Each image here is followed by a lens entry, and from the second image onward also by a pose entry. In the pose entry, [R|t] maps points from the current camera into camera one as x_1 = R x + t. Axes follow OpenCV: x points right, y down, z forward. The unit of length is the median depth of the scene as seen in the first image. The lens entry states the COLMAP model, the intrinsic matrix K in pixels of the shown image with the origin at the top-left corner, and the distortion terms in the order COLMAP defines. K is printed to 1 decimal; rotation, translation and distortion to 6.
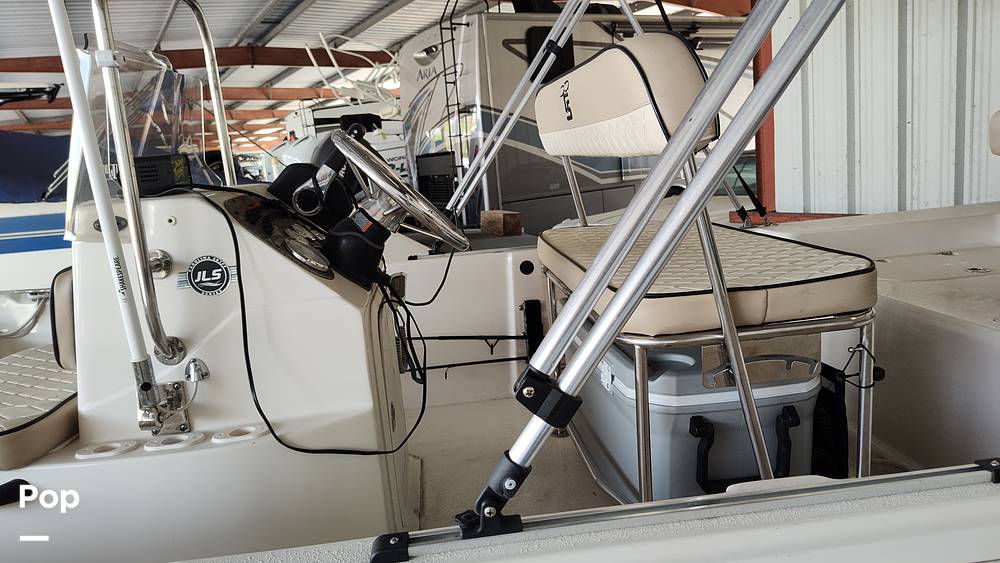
lens RADIAL K [[694.8, 0, 513.1], [0, 694.8, 276.7], [0, 0, 1]] dist [0.048790, -0.066863]
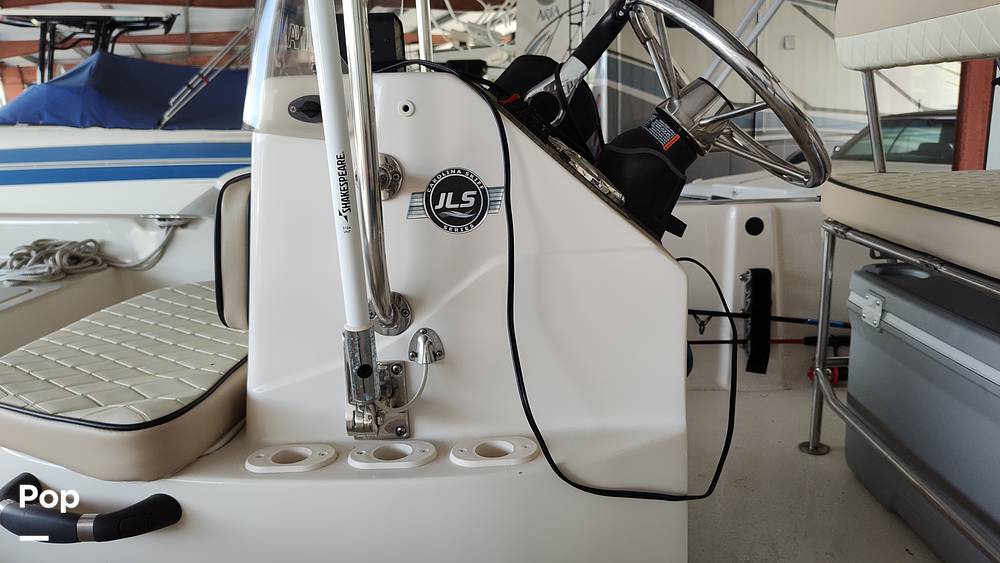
lens RADIAL K [[694.8, 0, 513.9], [0, 694.8, 273.4], [0, 0, 1]] dist [0.048790, -0.066863]
pose [[0.991756, 0.071234, -0.106517, -0.306877], [-0.065567, 0.996287, 0.055792, 0.025271], [0.110096, -0.048348, 0.992744, 0.372909]]
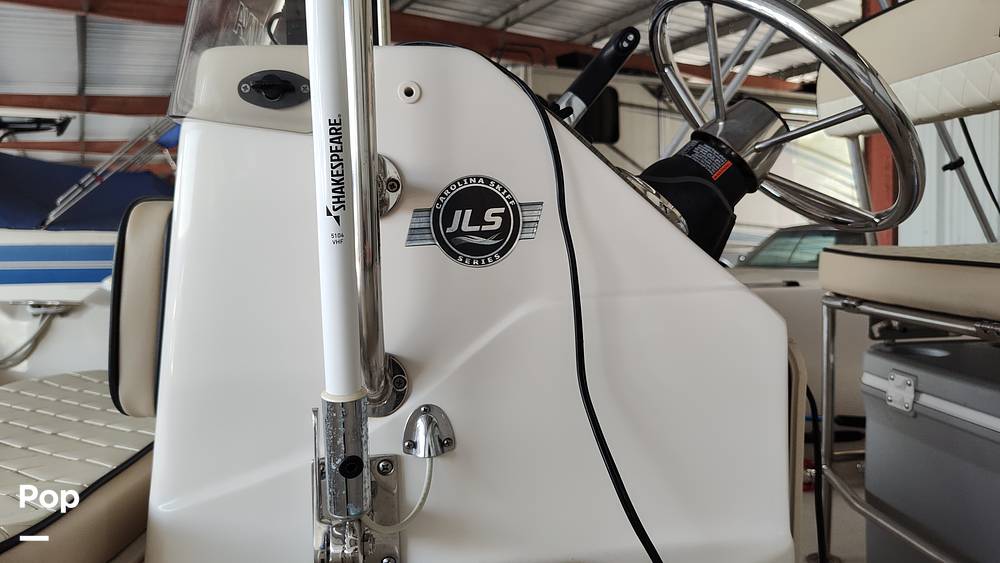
lens RADIAL K [[694.8, 0, 505.4], [0, 694.8, 282.6], [0, 0, 1]] dist [0.048790, -0.066863]
pose [[0.998383, 0.056464, 0.006574, -0.410210], [-0.055509, 0.993306, -0.101304, 0.081437], [-0.012250, 0.100775, 0.994834, 0.547194]]
